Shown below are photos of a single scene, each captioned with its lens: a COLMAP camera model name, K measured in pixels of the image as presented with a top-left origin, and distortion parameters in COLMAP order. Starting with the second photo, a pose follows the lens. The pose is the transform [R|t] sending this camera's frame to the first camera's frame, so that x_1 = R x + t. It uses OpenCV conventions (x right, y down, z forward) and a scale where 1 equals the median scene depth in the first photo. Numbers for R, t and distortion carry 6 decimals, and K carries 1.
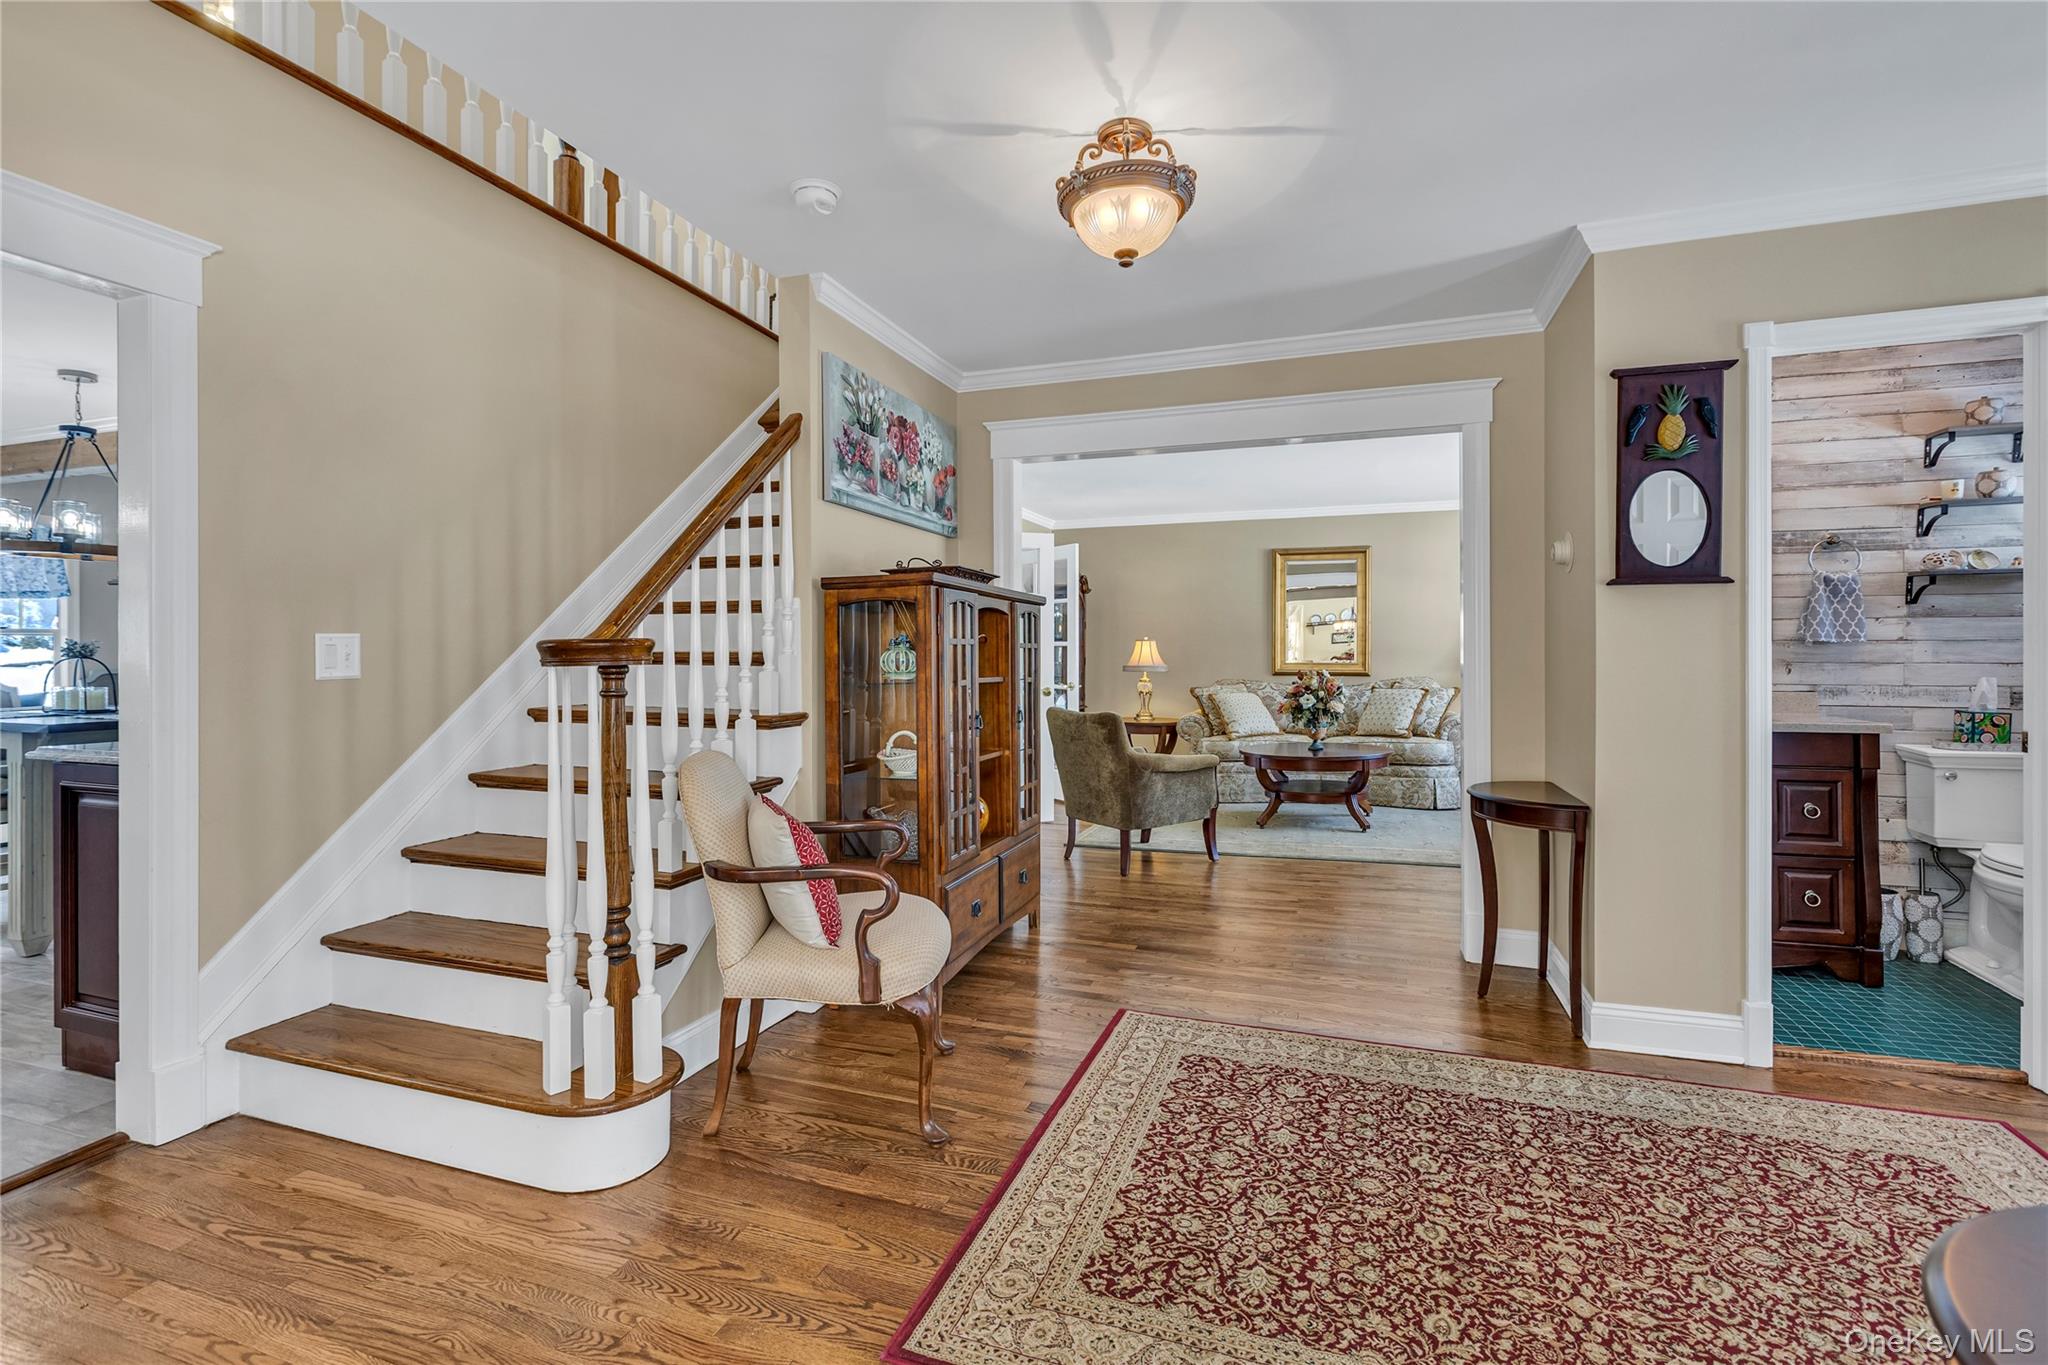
lens RADIAL K [[928.3, 0, 1022.7], [0, 928.3, 643.2], [0, 0, 1]] dist [-0.001237, -0.000556]
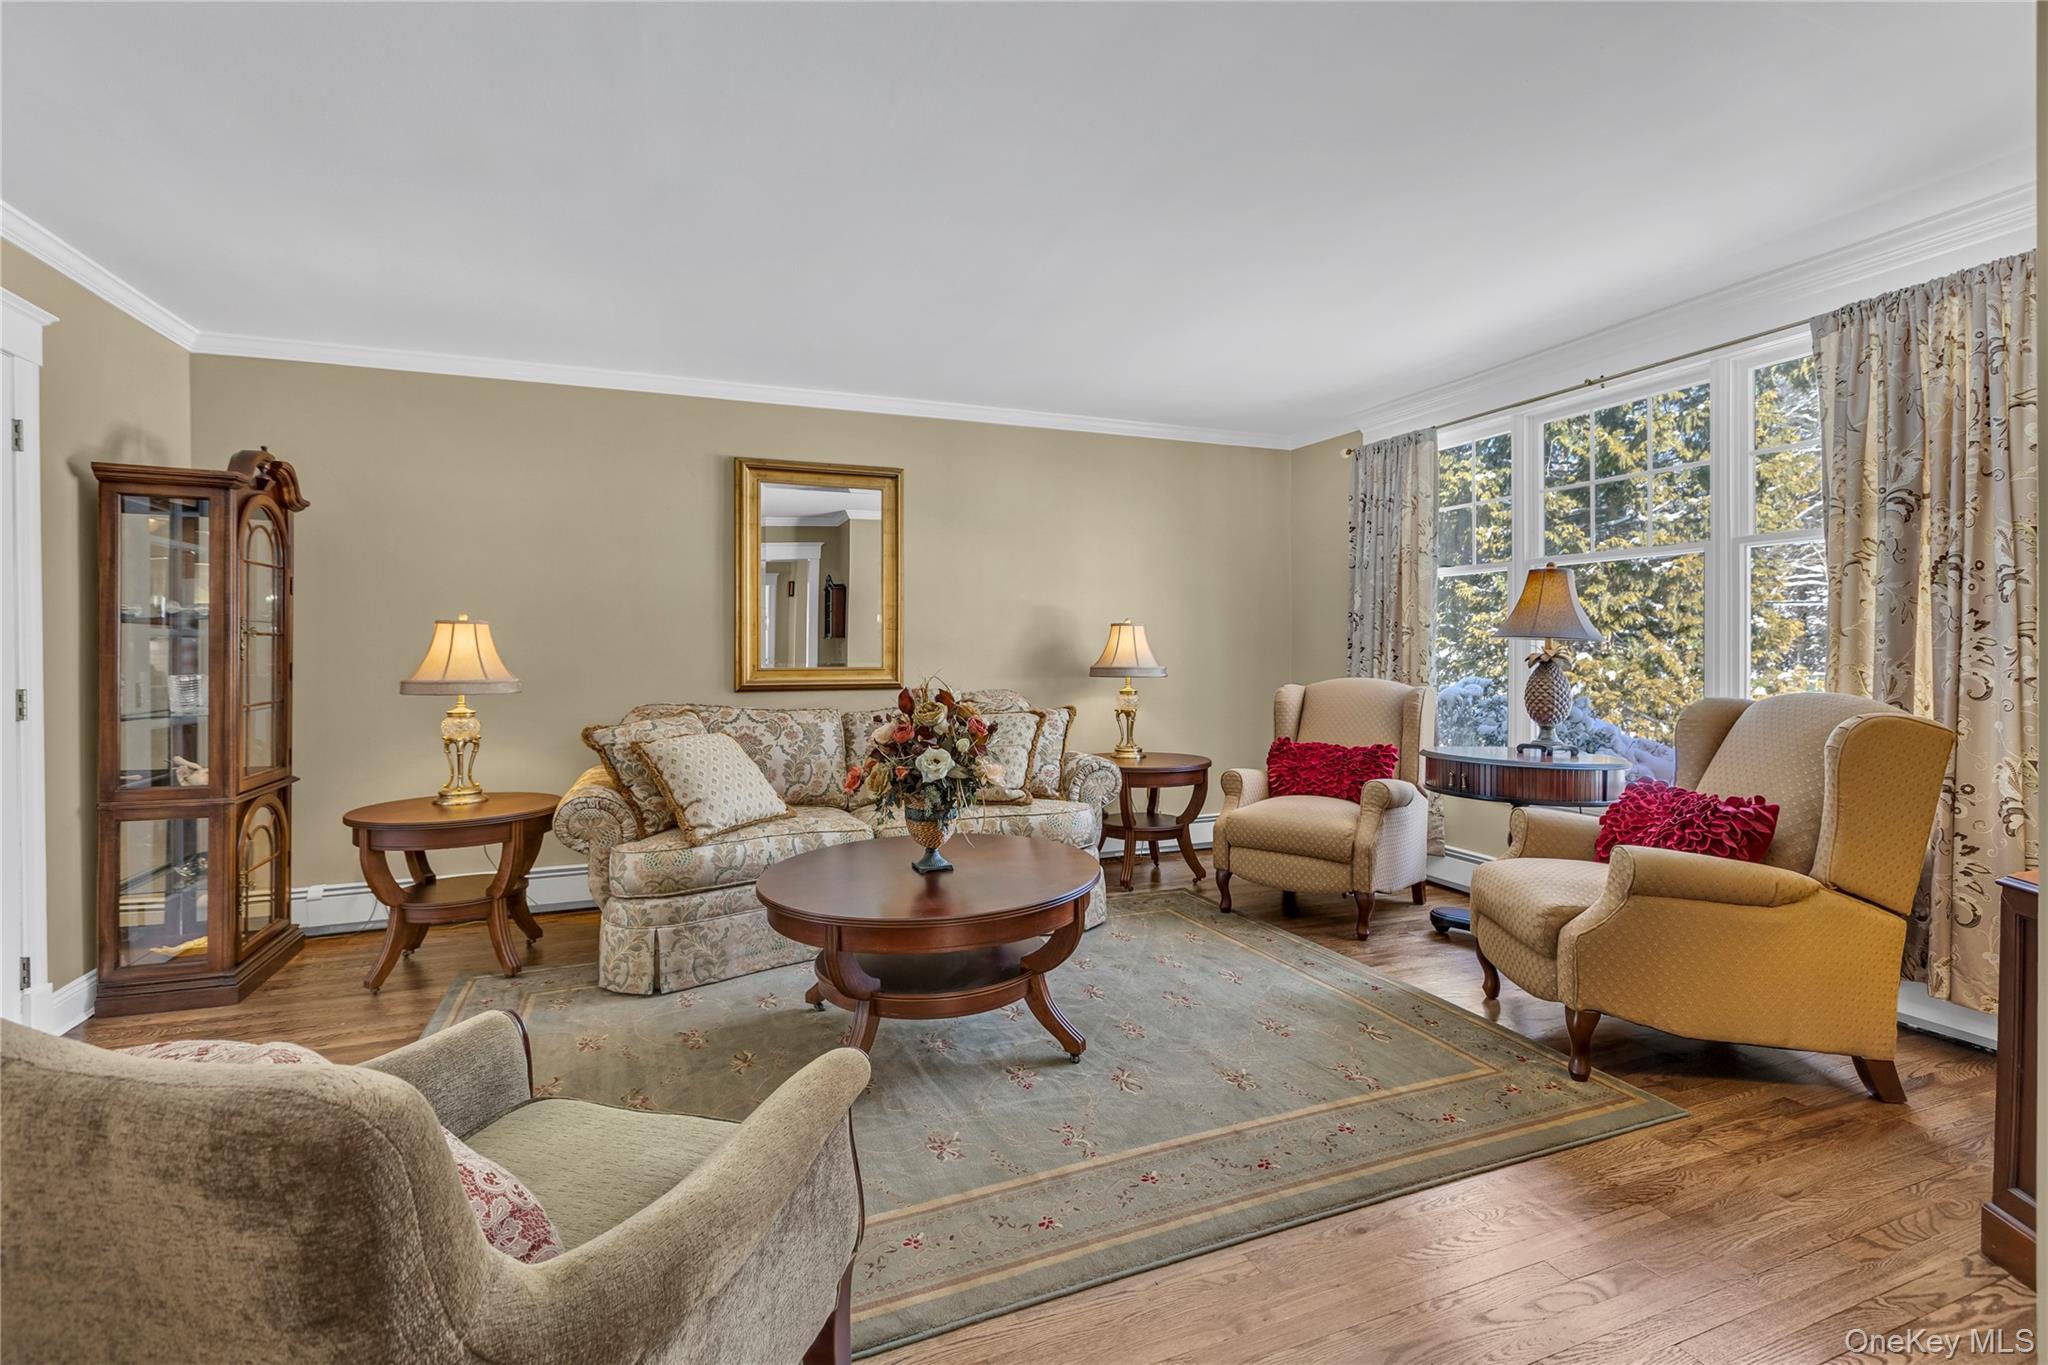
lens RADIAL K [[928.3, 0, 1022.7], [0, 928.3, 643.2], [0, 0, 1]] dist [-0.001237, -0.000556]
pose [[0.755240, 0.000186, 0.655449, 0.050093], [-0.002907, 0.999991, 0.003066, 0.004939], [-0.655442, -0.004221, 0.755233, 0.561333]]
